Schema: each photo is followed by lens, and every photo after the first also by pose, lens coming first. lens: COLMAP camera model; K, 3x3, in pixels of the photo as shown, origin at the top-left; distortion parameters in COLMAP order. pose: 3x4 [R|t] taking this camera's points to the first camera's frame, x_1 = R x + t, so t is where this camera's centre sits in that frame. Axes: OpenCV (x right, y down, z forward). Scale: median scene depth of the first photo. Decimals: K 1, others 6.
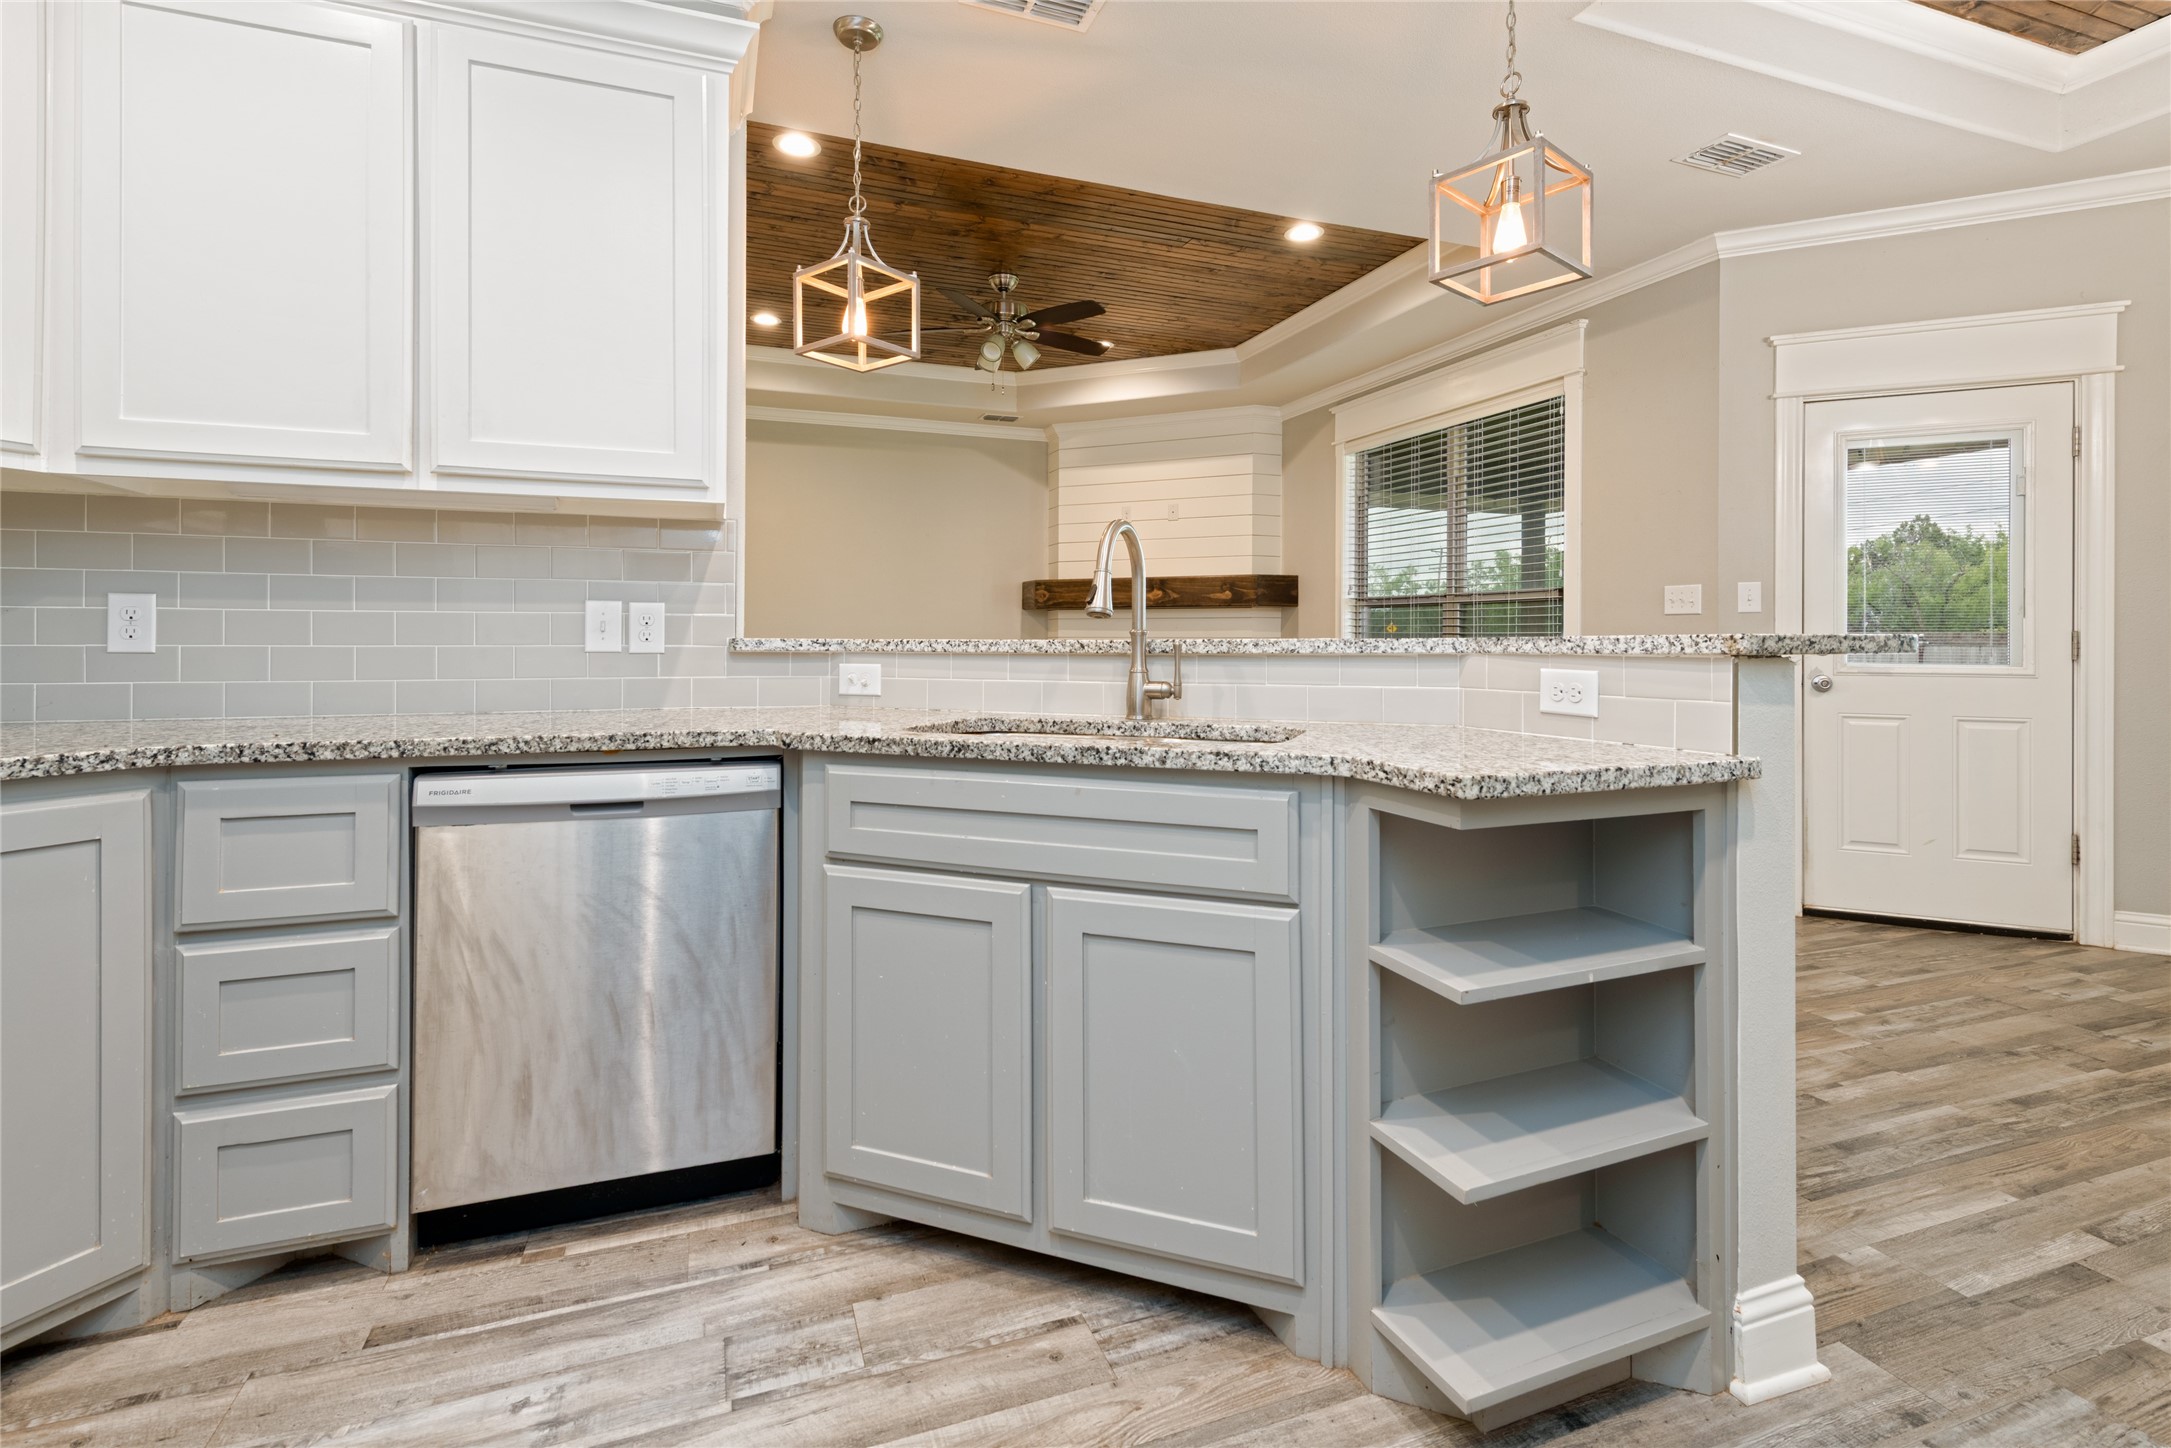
lens RADIAL K [[1005.9, 0, 1099.4], [0, 1005.9, 634.6], [0, 0, 1]] dist [0.021873, -0.007486]
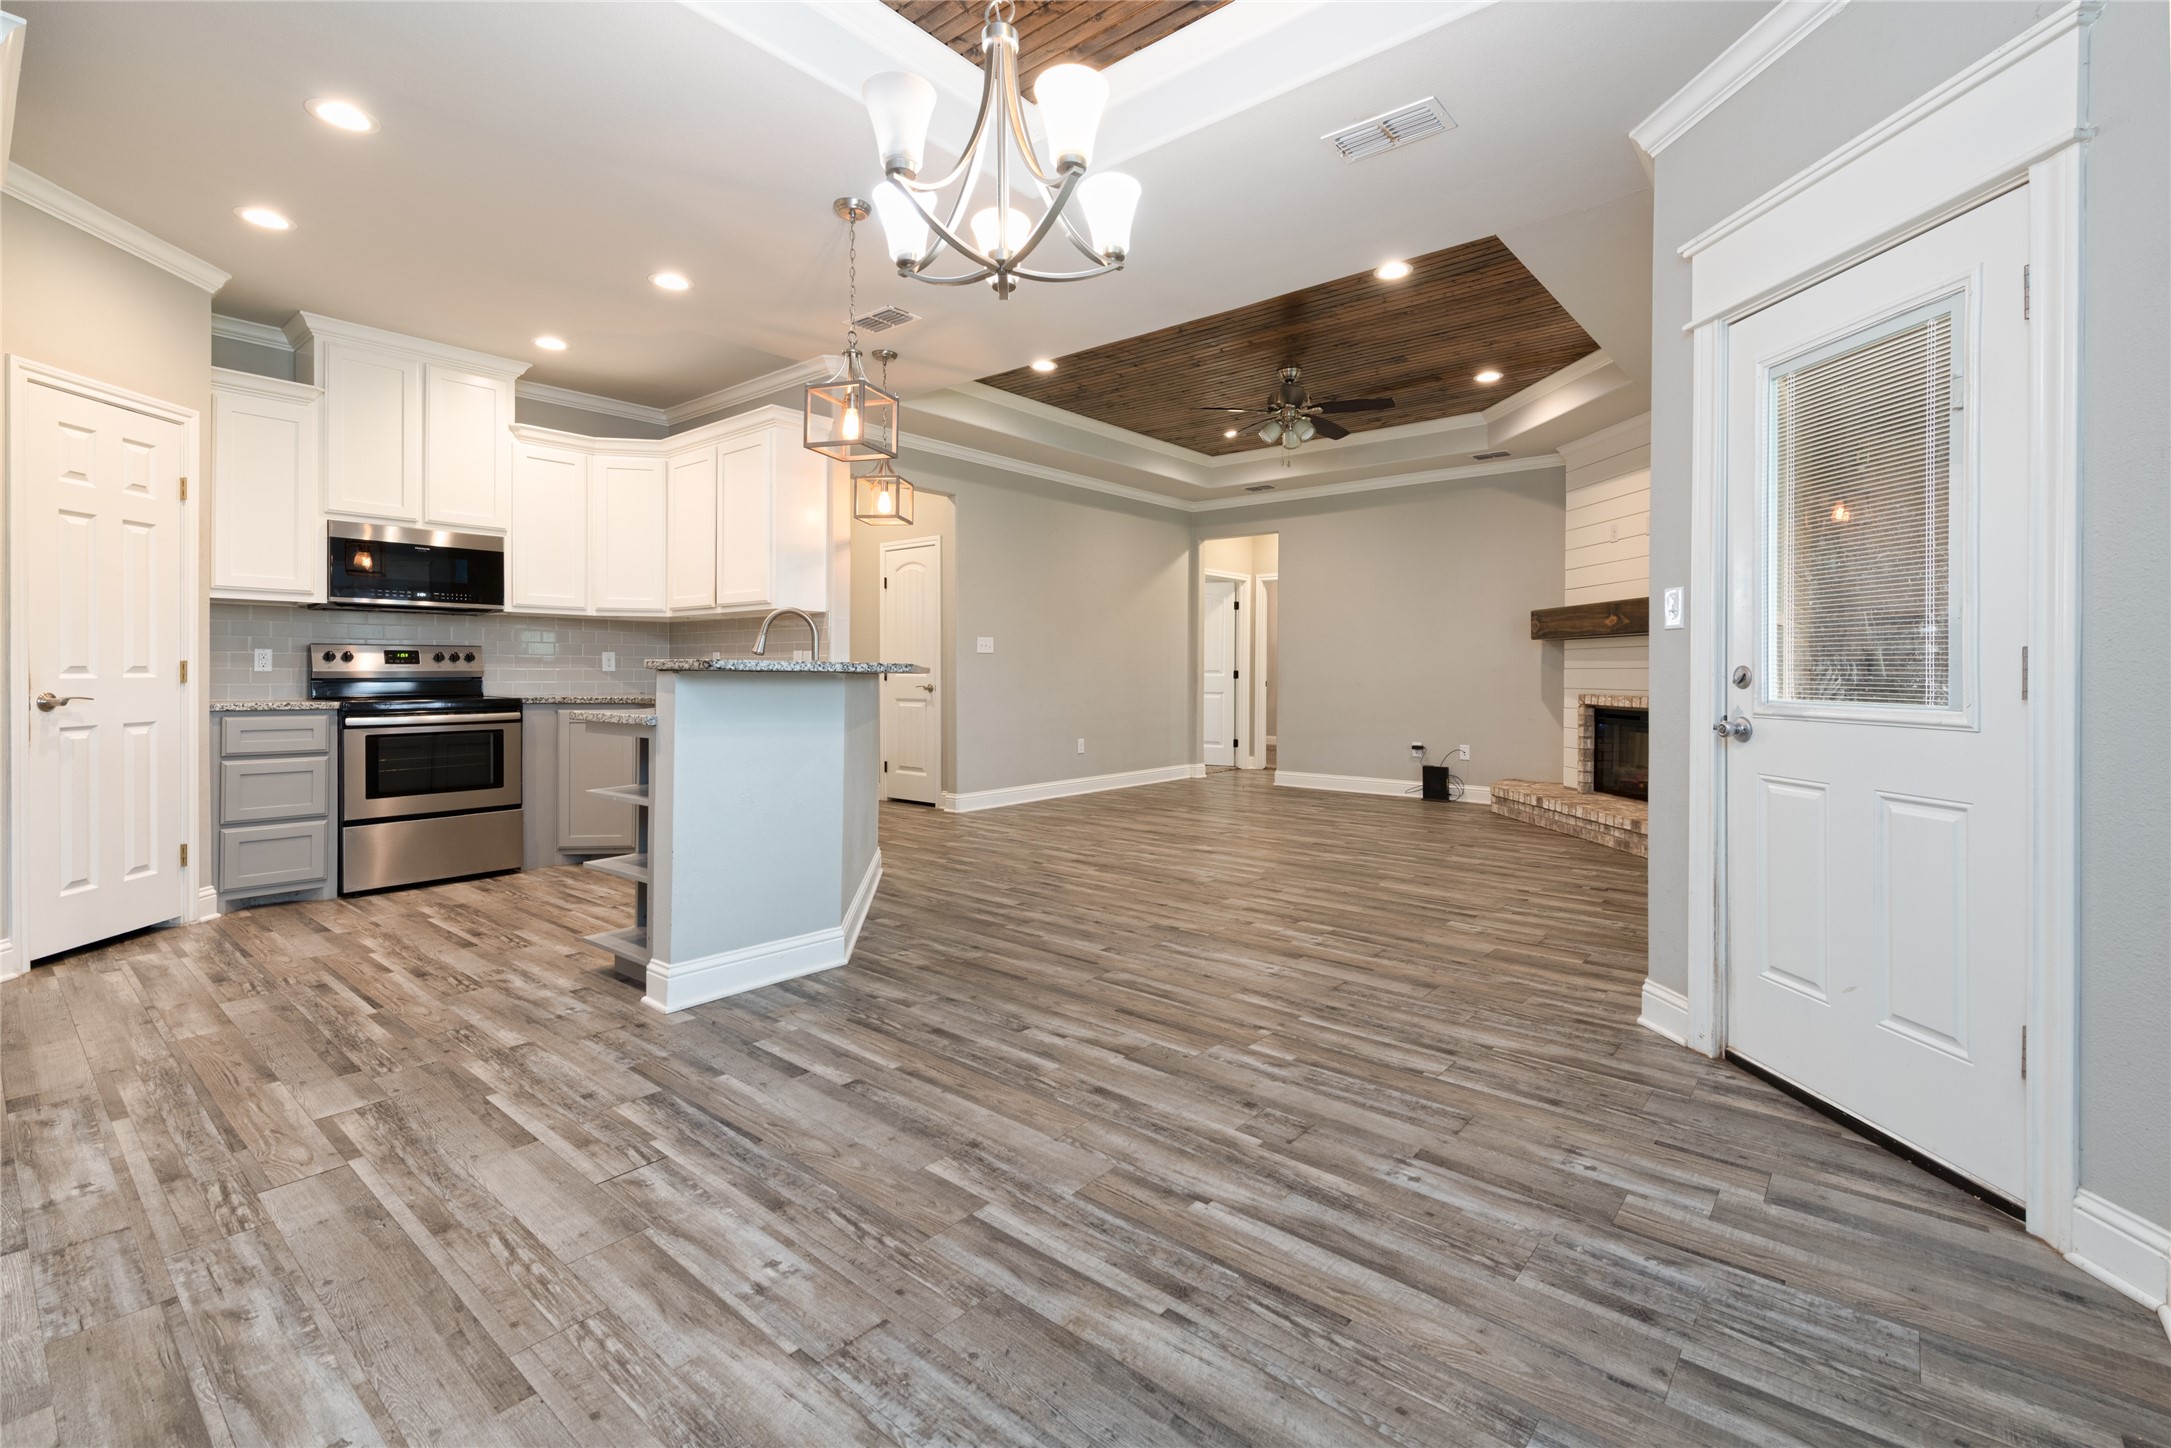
lens RADIAL K [[1005.9, 0, 1123.5], [0, 1005.9, 678.2], [0, 0, 1]] dist [0.021873, -0.007486]
pose [[0.484770, 0.005600, -0.874624, 2.493008], [0.000886, 0.999976, 0.006894, 0.020405], [0.874641, -0.004117, 0.484753, 0.682933]]
